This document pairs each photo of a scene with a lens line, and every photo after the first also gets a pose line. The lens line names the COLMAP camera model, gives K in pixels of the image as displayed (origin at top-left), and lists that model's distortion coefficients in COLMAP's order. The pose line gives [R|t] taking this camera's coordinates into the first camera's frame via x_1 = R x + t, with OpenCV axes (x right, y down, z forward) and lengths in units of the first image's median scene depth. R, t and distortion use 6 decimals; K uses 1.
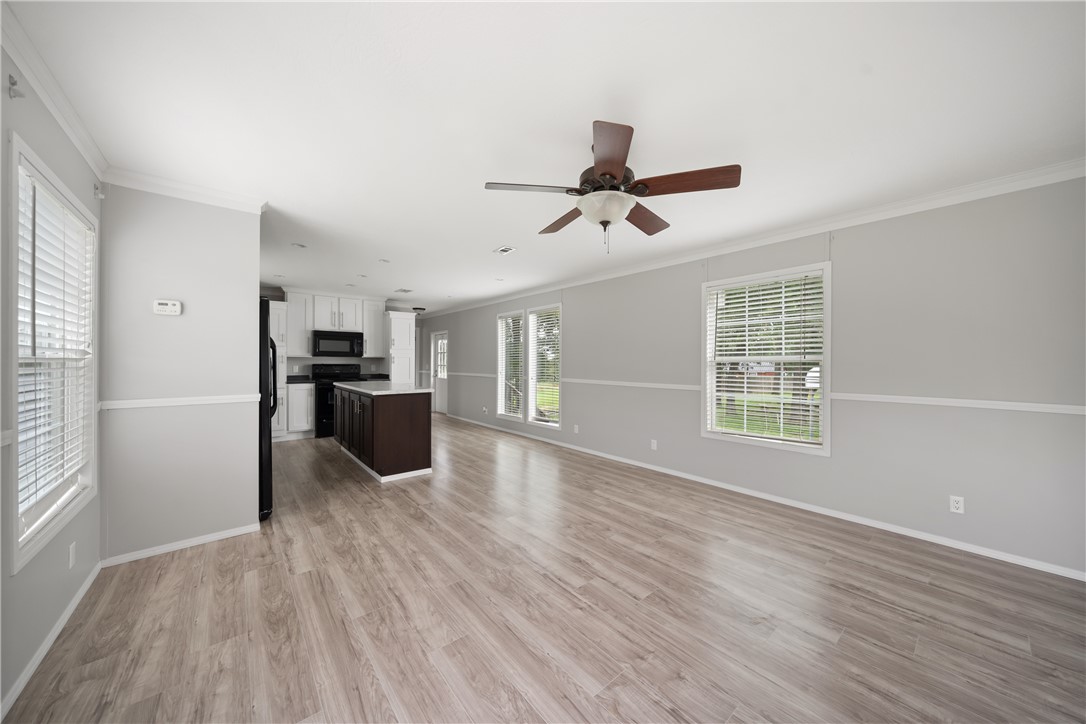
lens RADIAL K [[373.0, 0, 551.1], [0, 373.0, 363.3], [0, 0, 1]] dist [-0.006718, 0.000261]
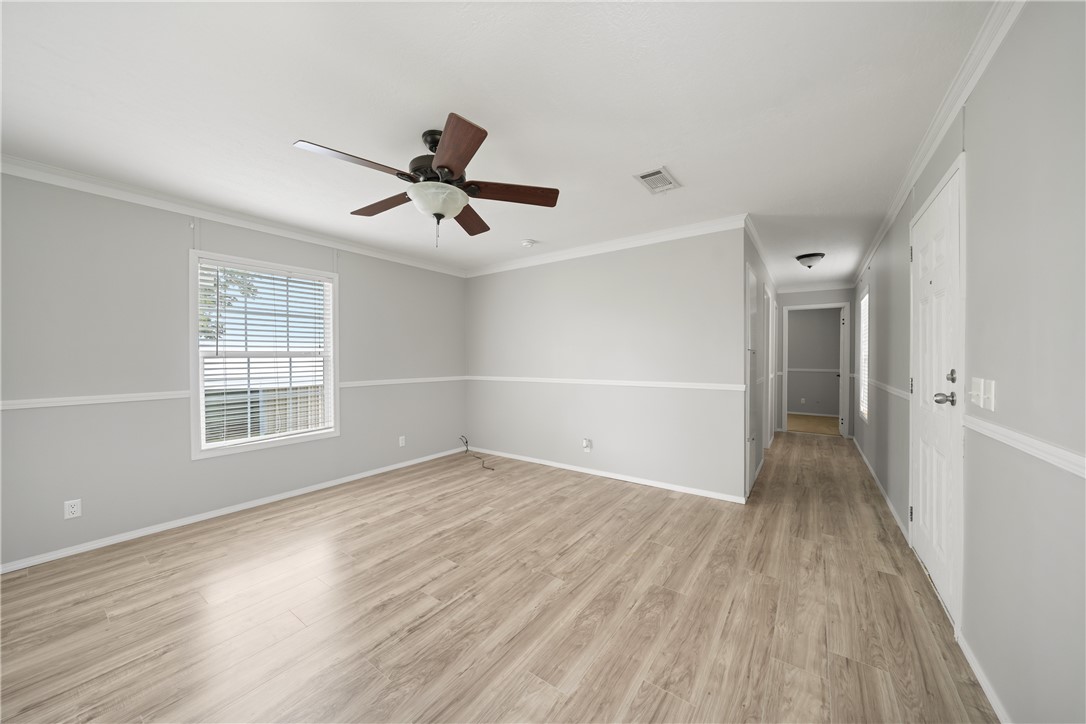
lens RADIAL K [[373.0, 0, 539.4], [0, 373.0, 364.0], [0, 0, 1]] dist [-0.006718, 0.000261]
pose [[-0.233929, -0.017129, 0.972103, -0.732547], [0.006347, 0.999797, 0.019145, -0.003193], [-0.972233, 0.010649, -0.233773, 0.809007]]
